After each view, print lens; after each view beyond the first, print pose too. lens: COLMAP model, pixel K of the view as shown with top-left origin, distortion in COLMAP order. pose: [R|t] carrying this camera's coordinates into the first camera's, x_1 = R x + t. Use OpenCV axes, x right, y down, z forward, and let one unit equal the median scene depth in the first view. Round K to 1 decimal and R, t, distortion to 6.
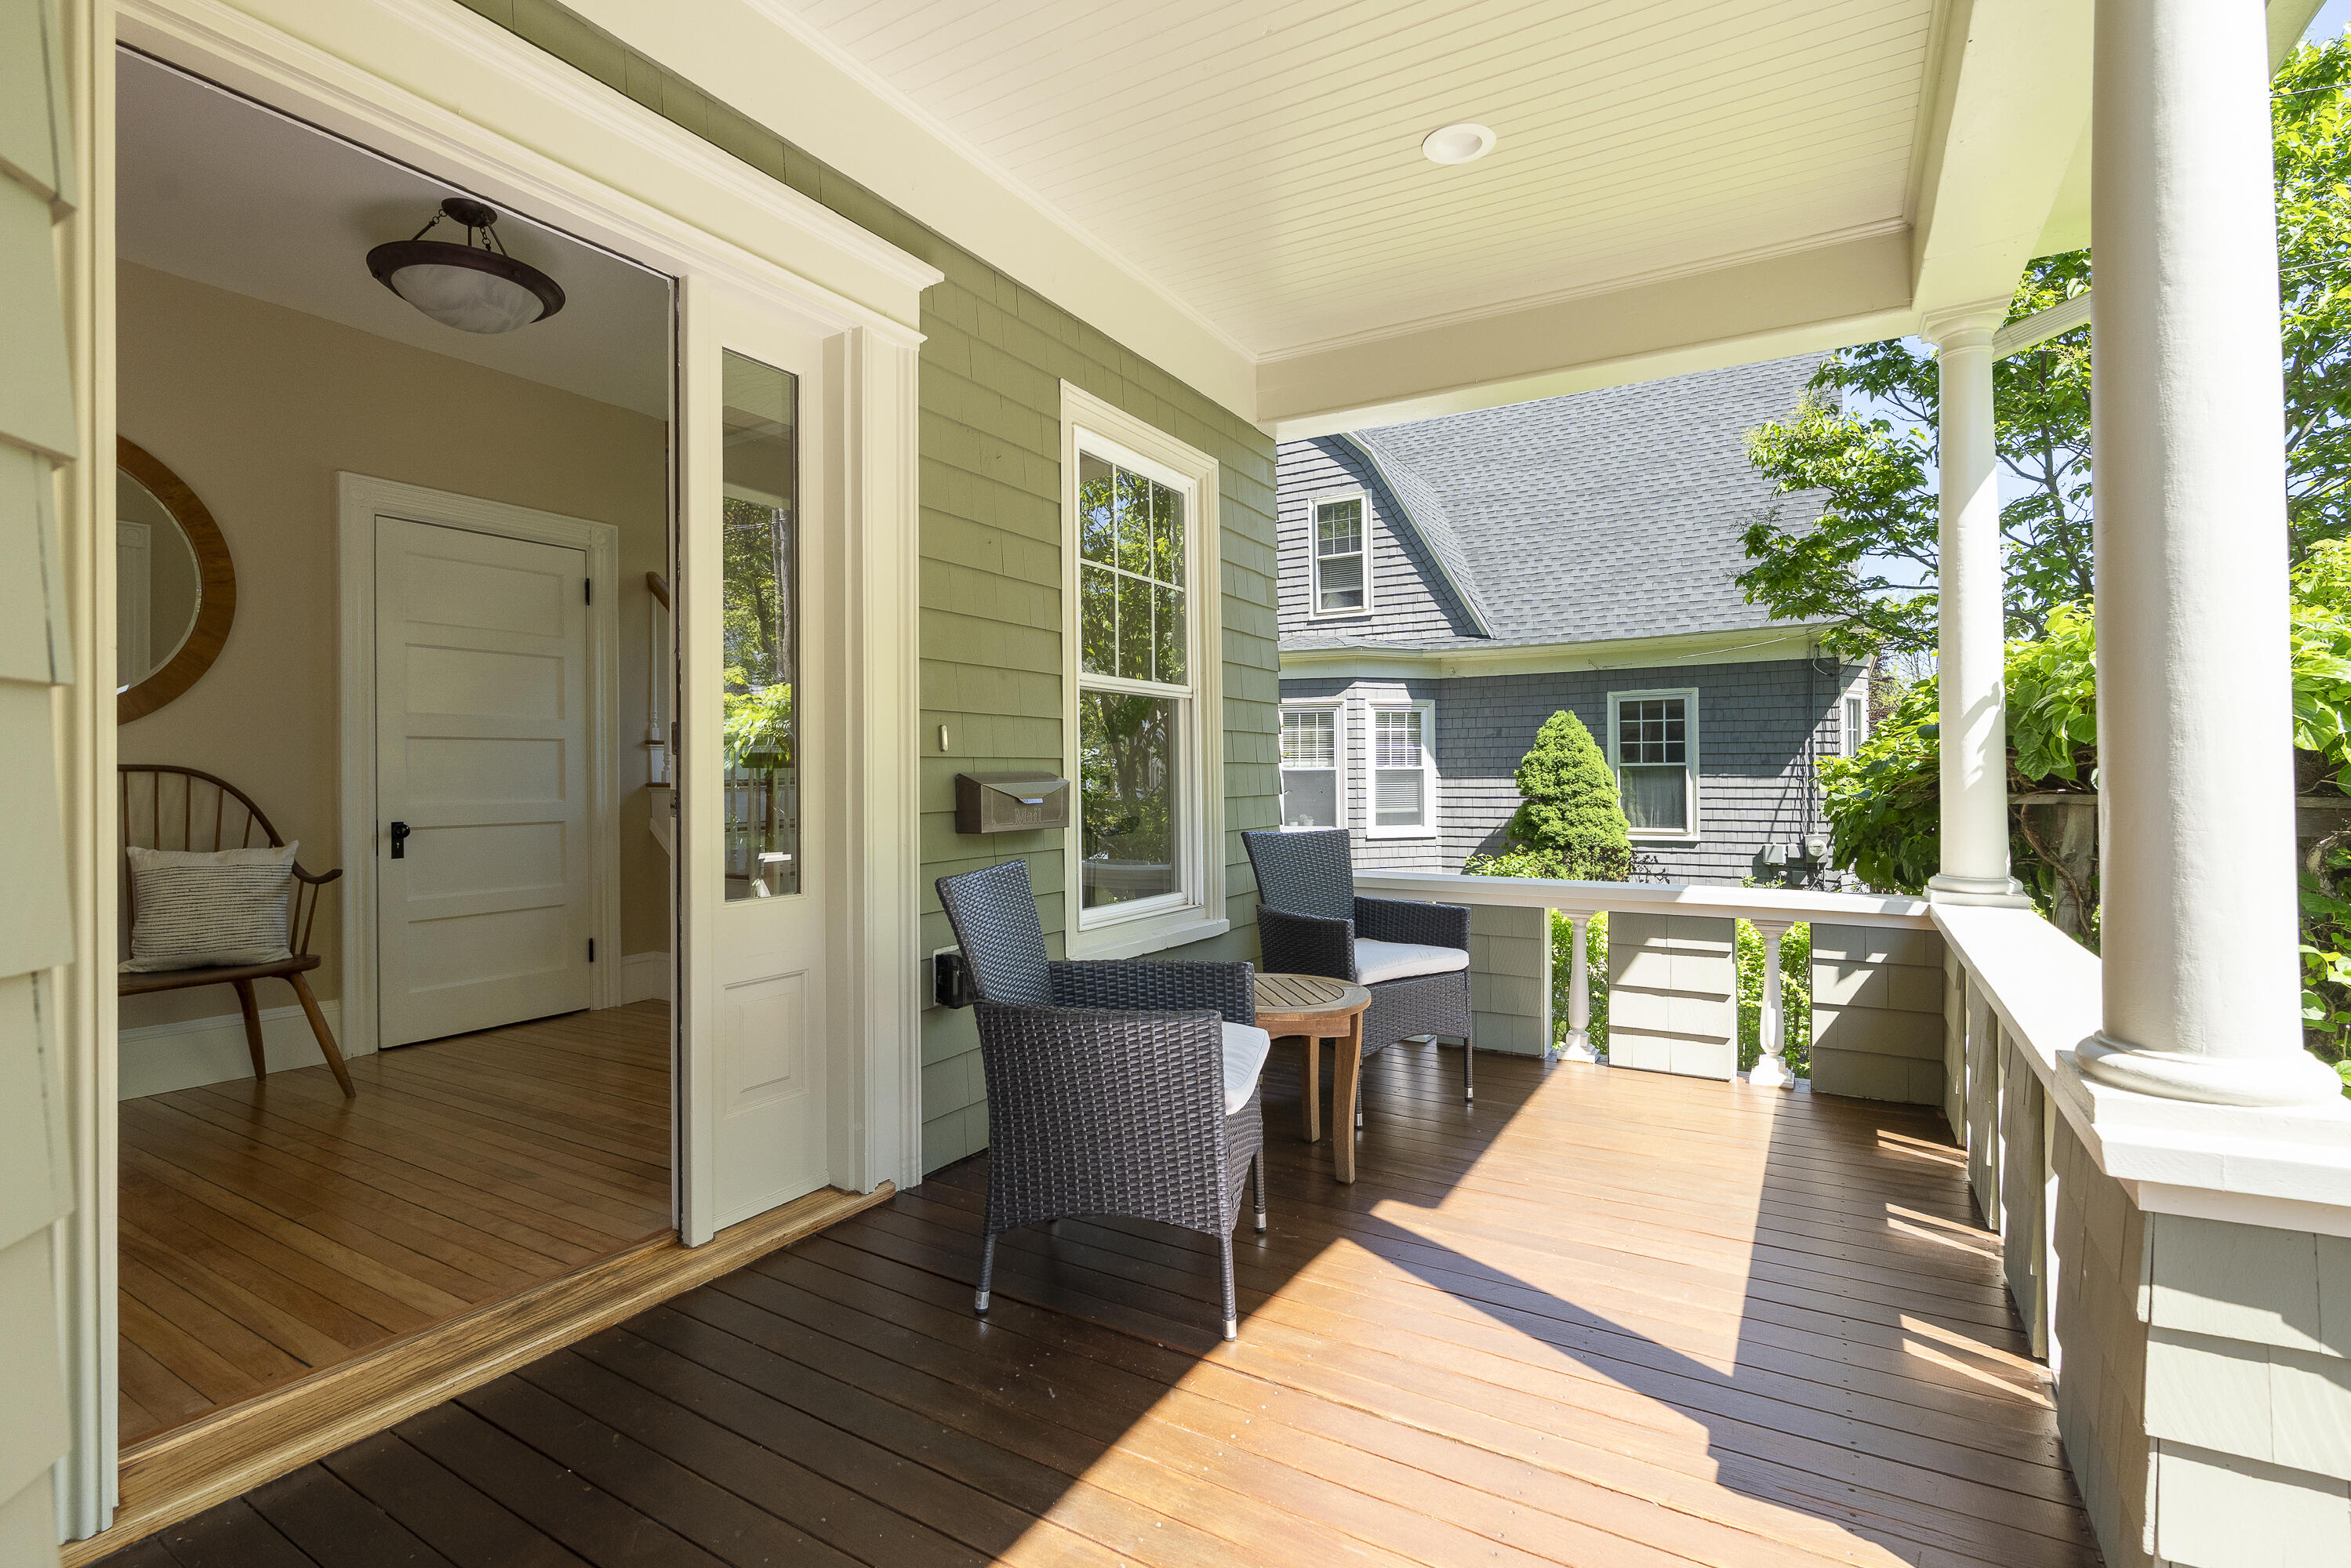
lens RADIAL K [[1082.1, 0, 1182.4], [0, 1082.1, 769.8], [0, 0, 1]] dist [-0.005841, 0.002018]
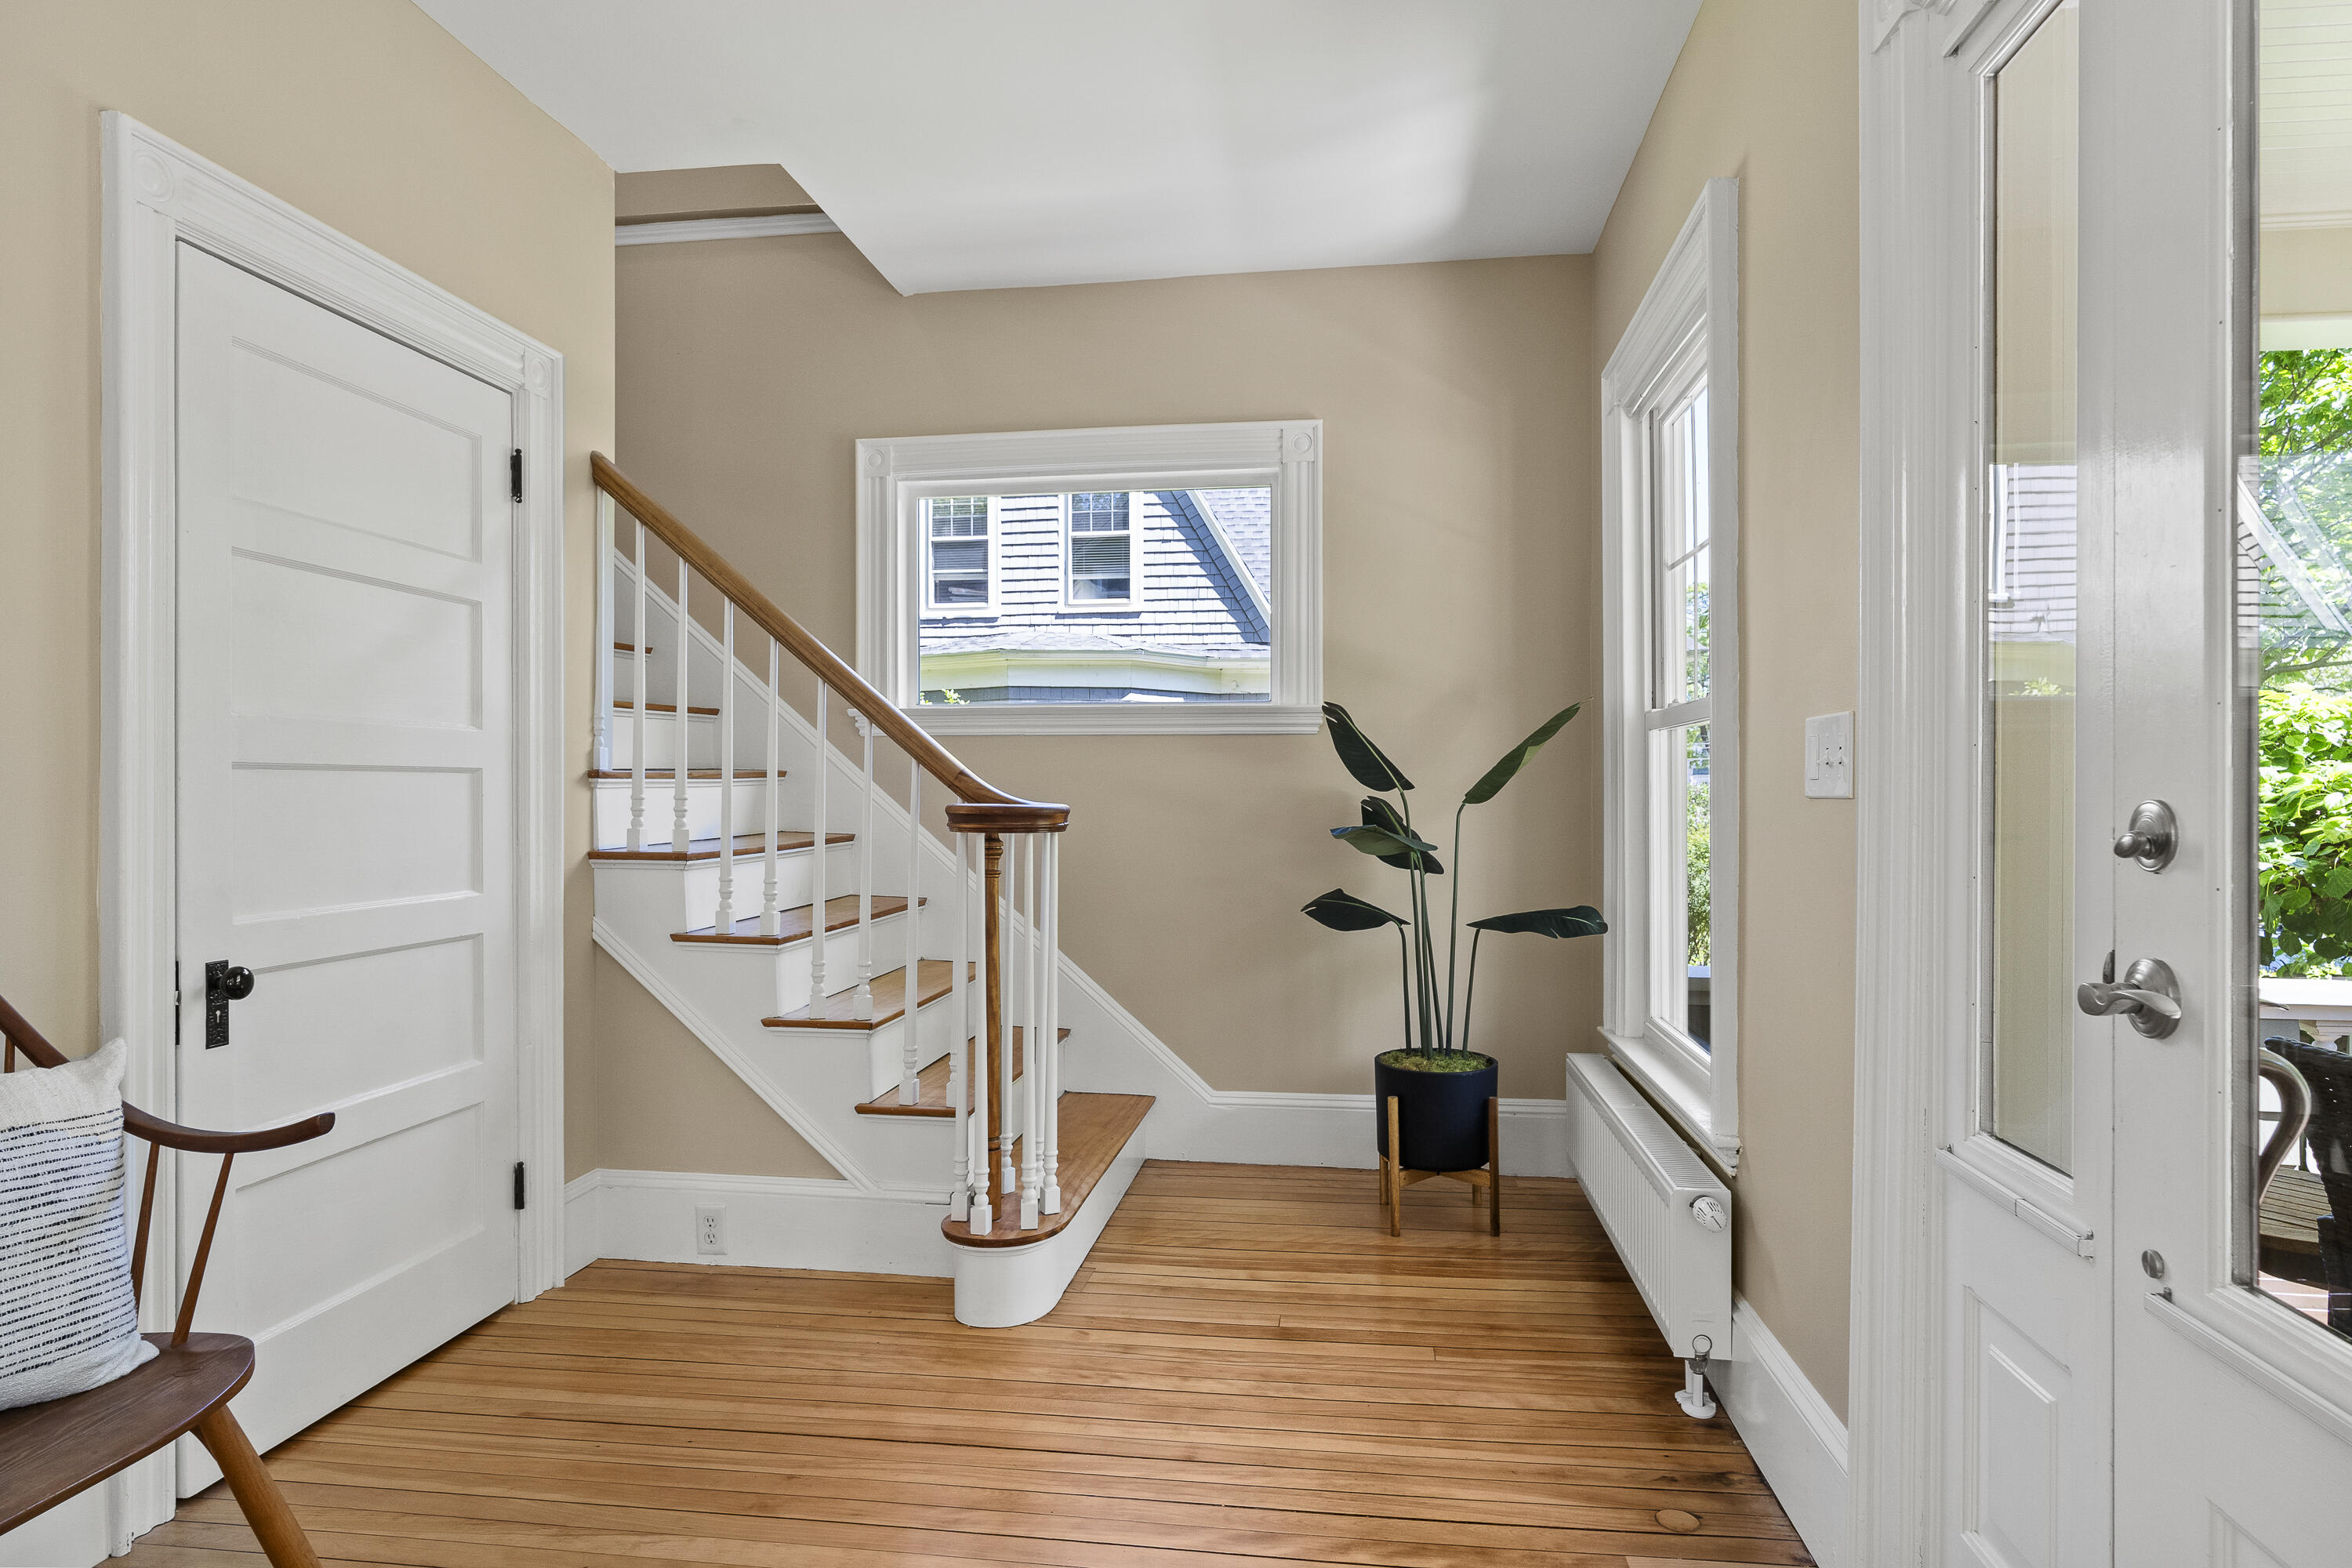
lens RADIAL K [[1274.7, 0, 1184.7], [0, 1274.7, 797.8], [0, 0, 1]] dist [-0.004863, 0.004871]
pose [[0.921141, 0.008491, 0.389135, -0.173394], [-0.010283, 0.999944, 0.002522, -0.006822], [-0.389092, -0.006325, 0.921177, 0.116271]]
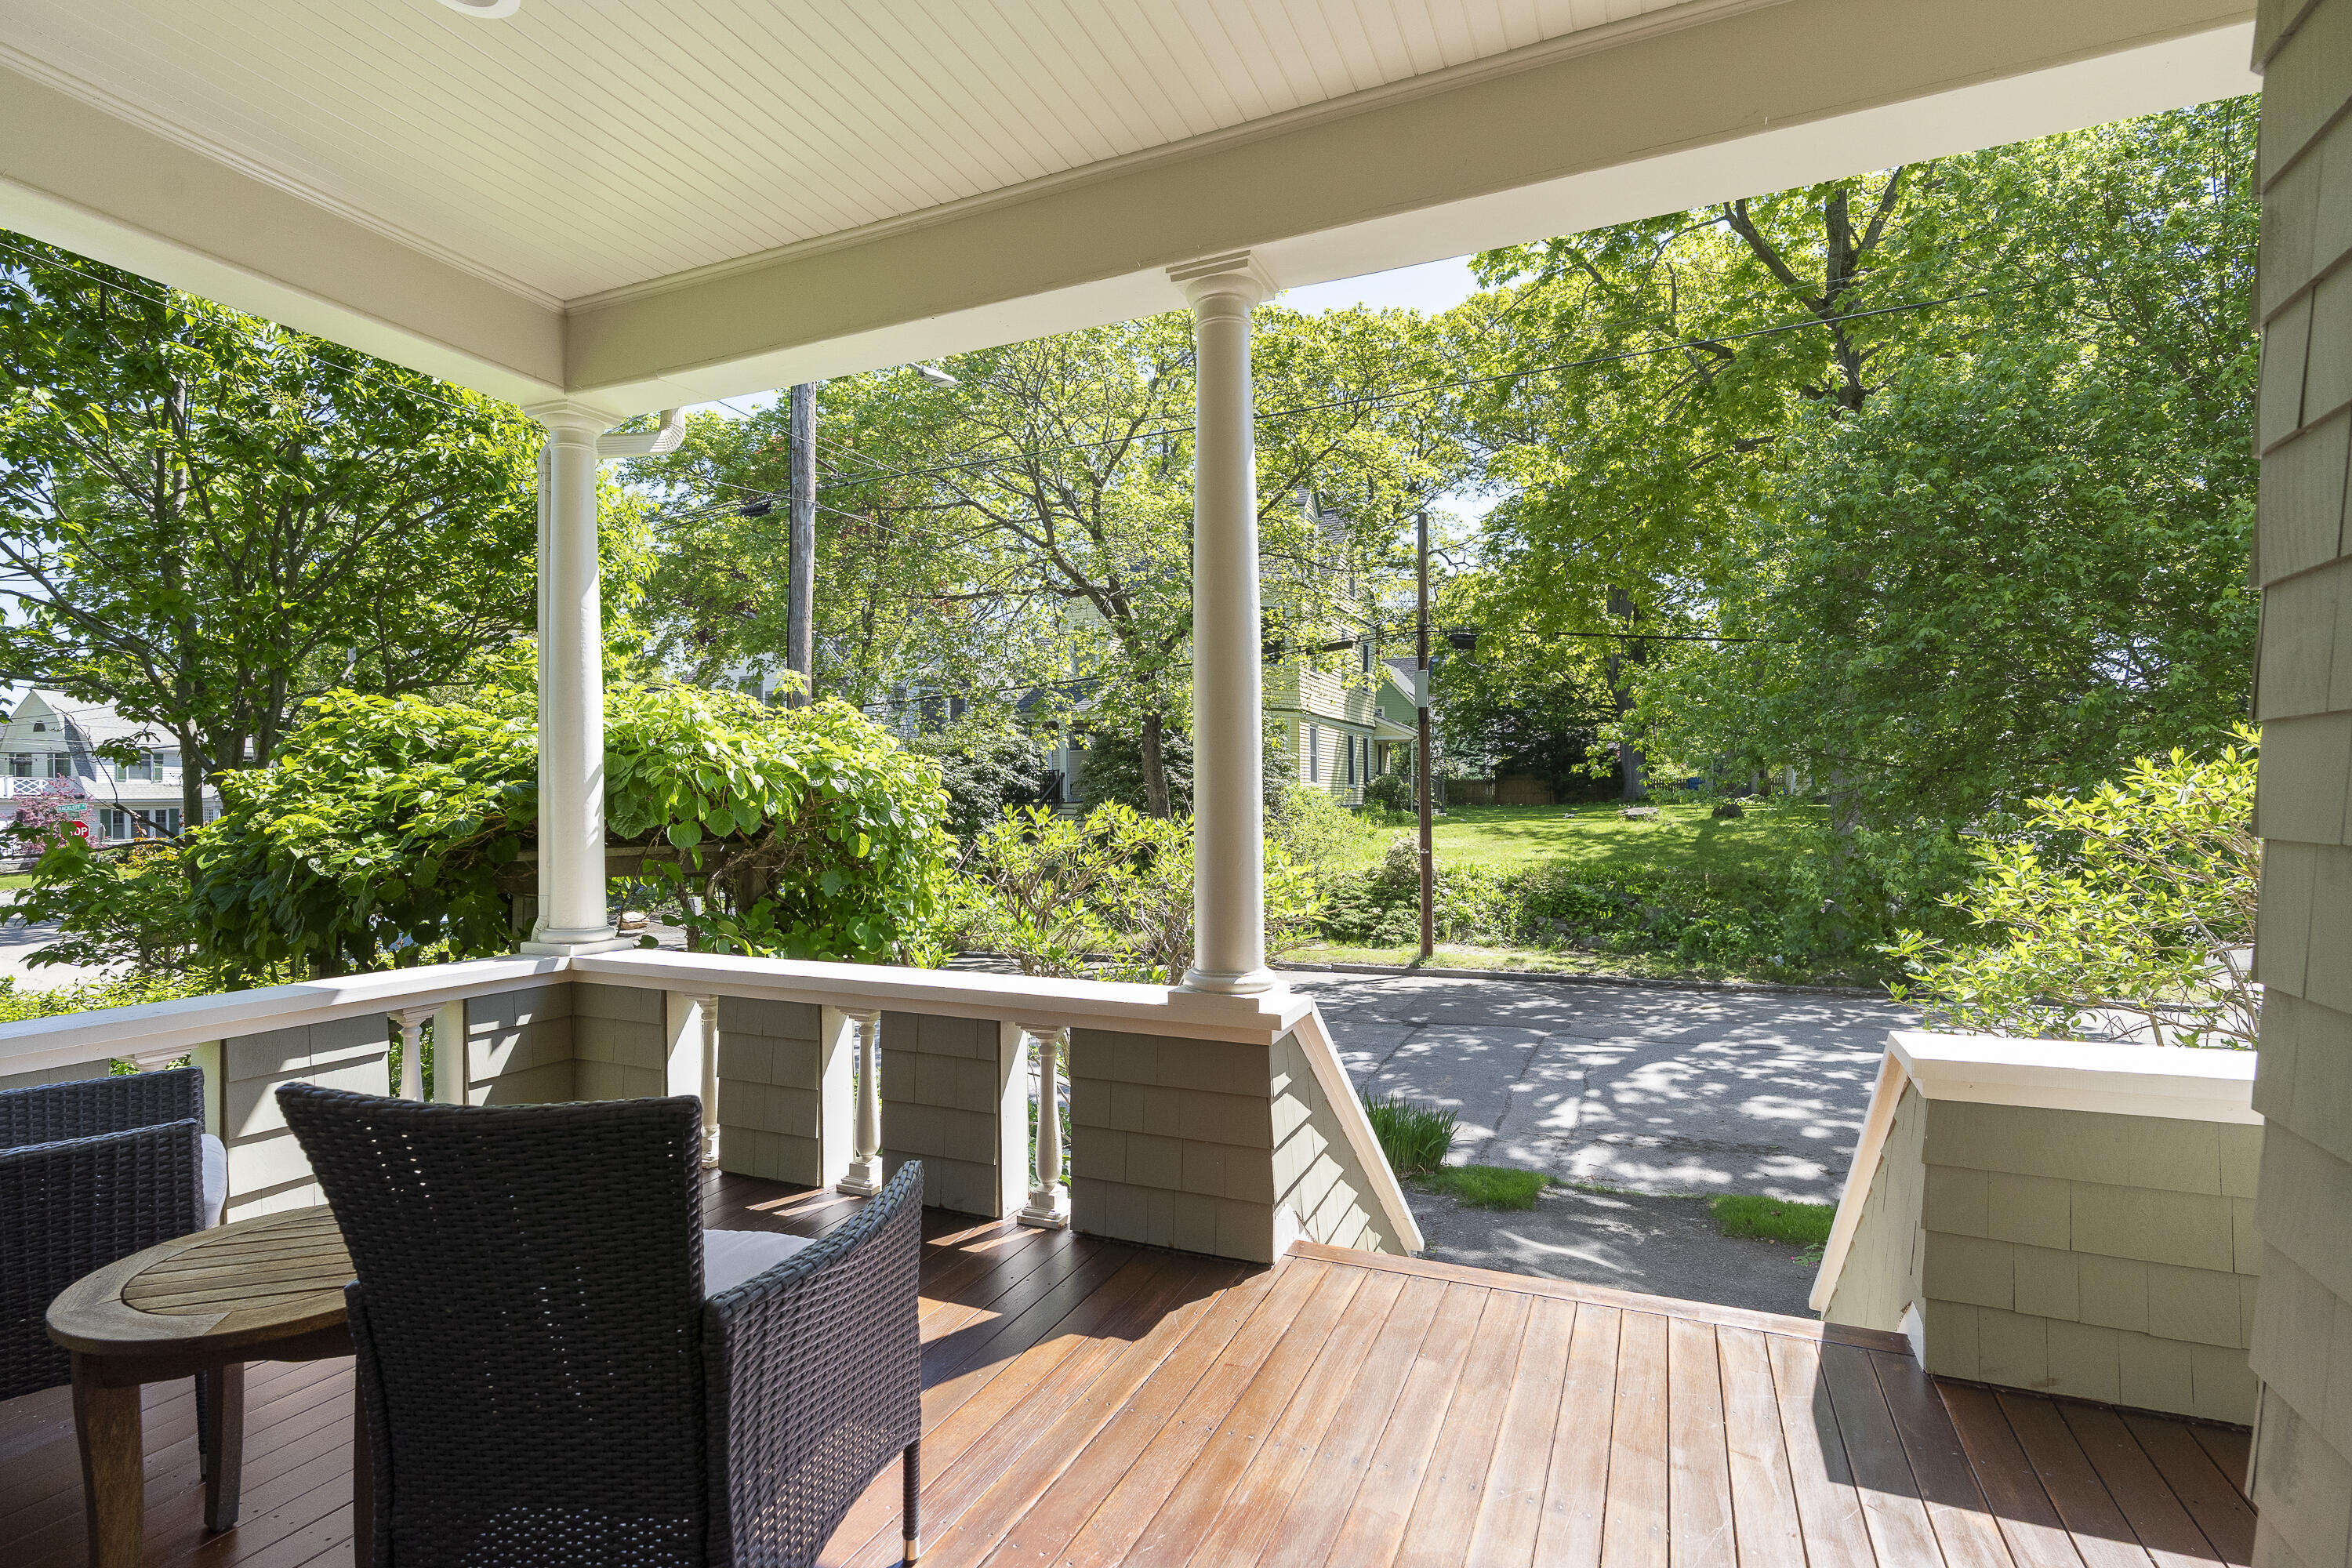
lens RADIAL K [[1119.6, 0, 1170.8], [0, 1119.6, 800.0], [0, 0, 1]] dist [-0.005452, 0.002609]
pose [[-0.120571, 0.005528, 0.992689, -0.115164], [0.000570, 0.999985, -0.005500, -0.005965], [-0.992705, -0.000097, -0.120572, 0.131947]]
